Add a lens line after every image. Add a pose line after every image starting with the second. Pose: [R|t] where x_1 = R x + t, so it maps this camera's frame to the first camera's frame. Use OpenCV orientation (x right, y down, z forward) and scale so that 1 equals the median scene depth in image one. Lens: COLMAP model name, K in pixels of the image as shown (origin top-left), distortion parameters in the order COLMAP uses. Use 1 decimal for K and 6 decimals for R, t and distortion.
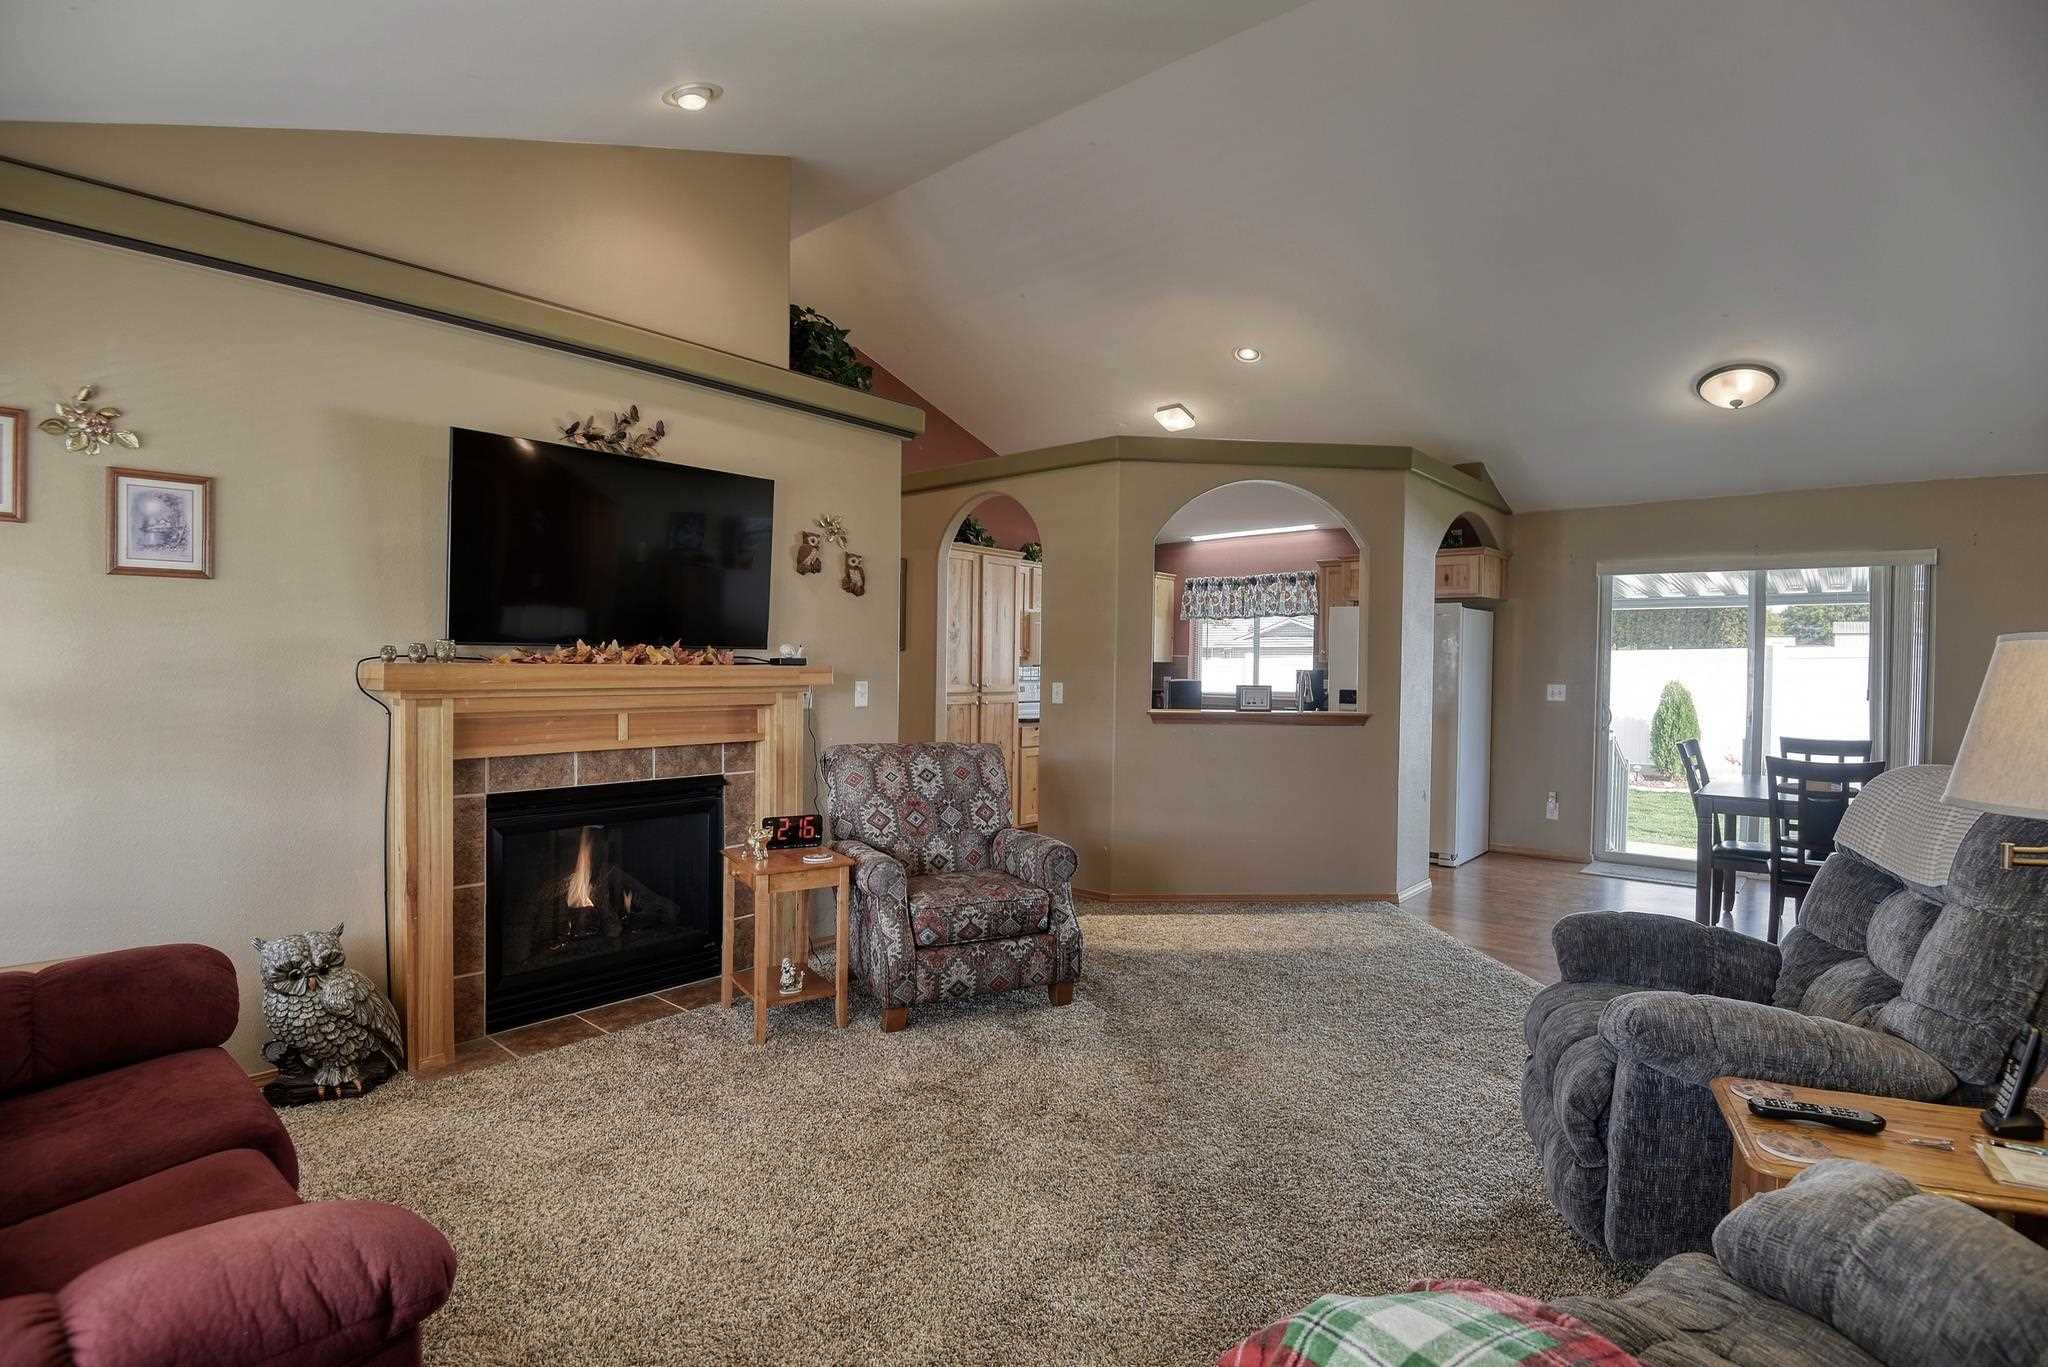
lens RADIAL K [[966.0, 0, 1025.8], [0, 966.0, 678.0], [0, 0, 1]] dist [-0.019199, -0.016401]
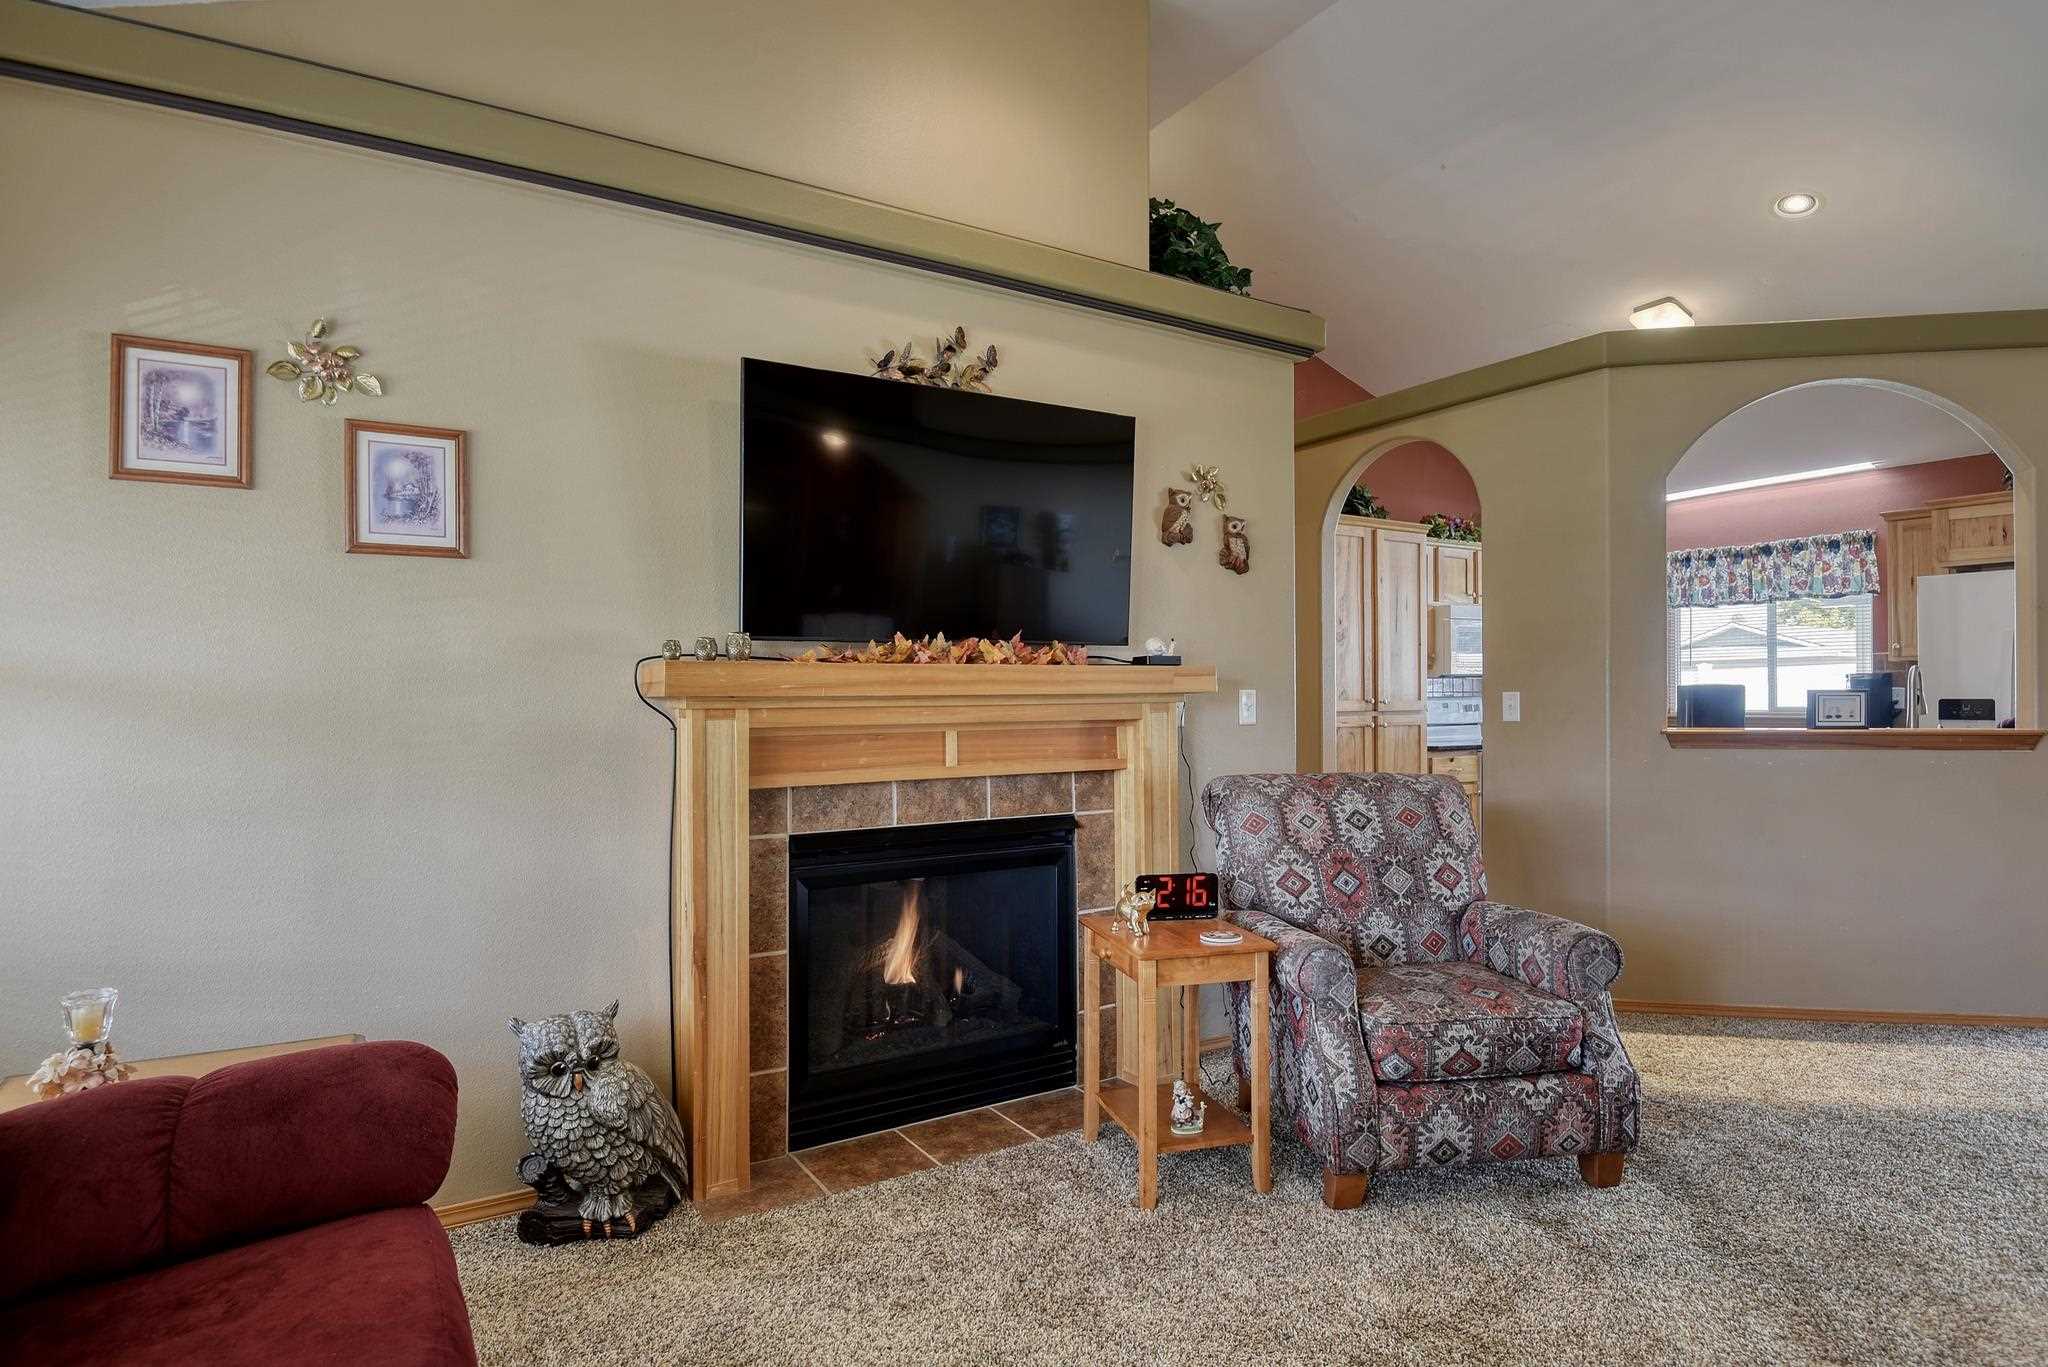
lens RADIAL K [[1089.9, 0, 1019.2], [0, 1089.9, 684.0], [0, 0, 1]] dist [-0.015048, -0.012745]
pose [[0.952579, -0.019657, -0.303656, -0.084203], [0.012892, 0.999622, -0.024269, 0.016756], [0.304018, 0.019203, 0.952473, 0.157067]]
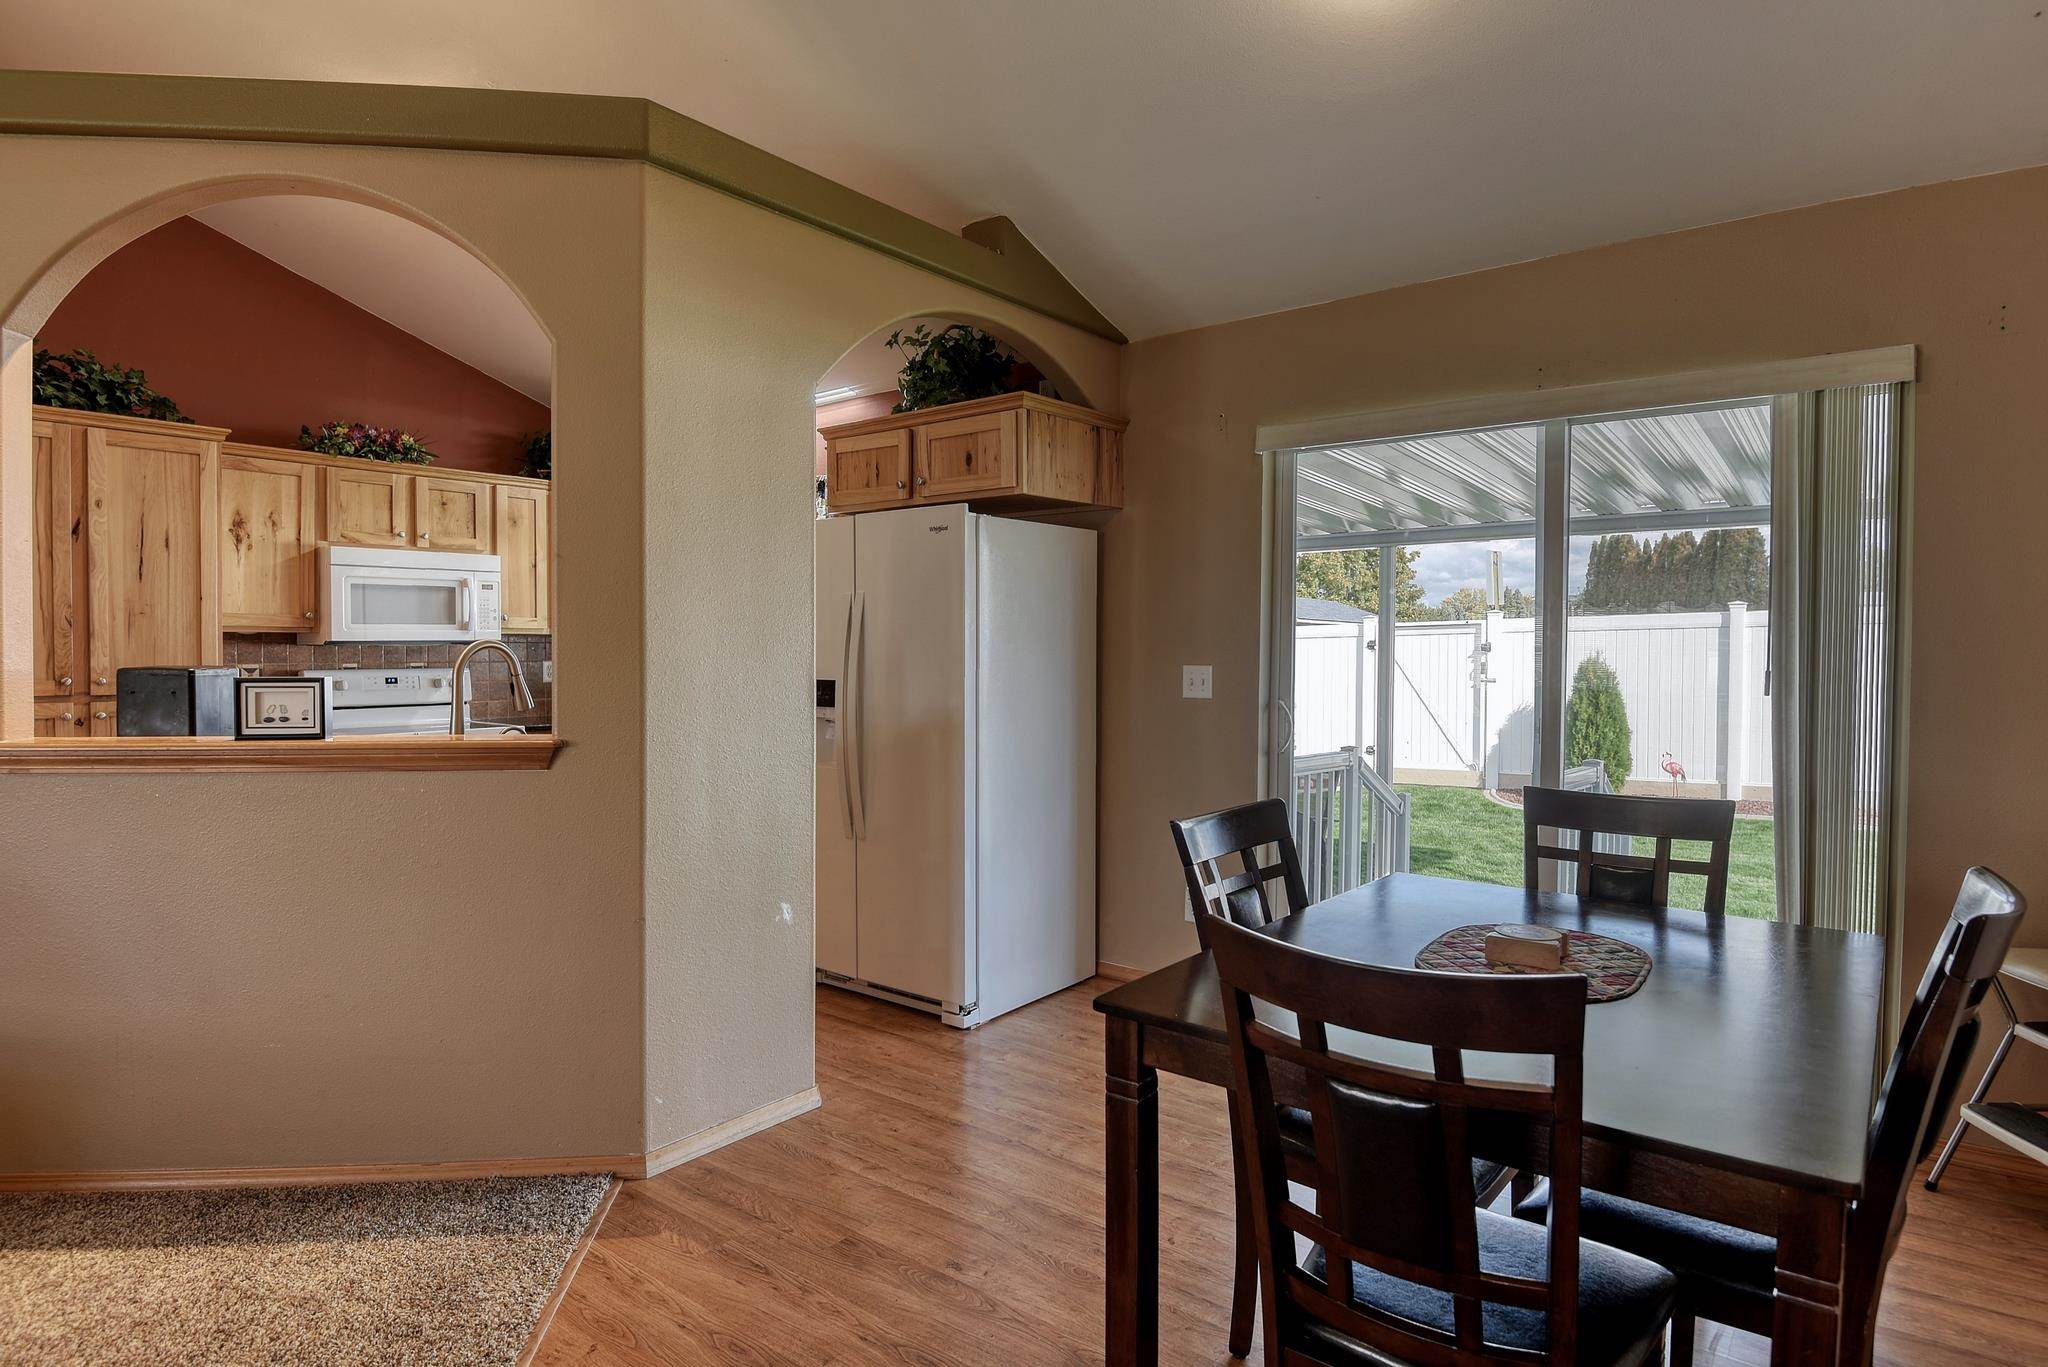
lens RADIAL K [[1089.9, 0, 1009.2], [0, 1089.9, 699.9], [0, 0, 1]] dist [-0.015048, -0.012745]
pose [[0.999380, -0.012409, 0.032964, 0.644837], [0.011281, 0.999352, 0.034183, 0.005344], [-0.033367, -0.033790, 0.998872, 0.615879]]
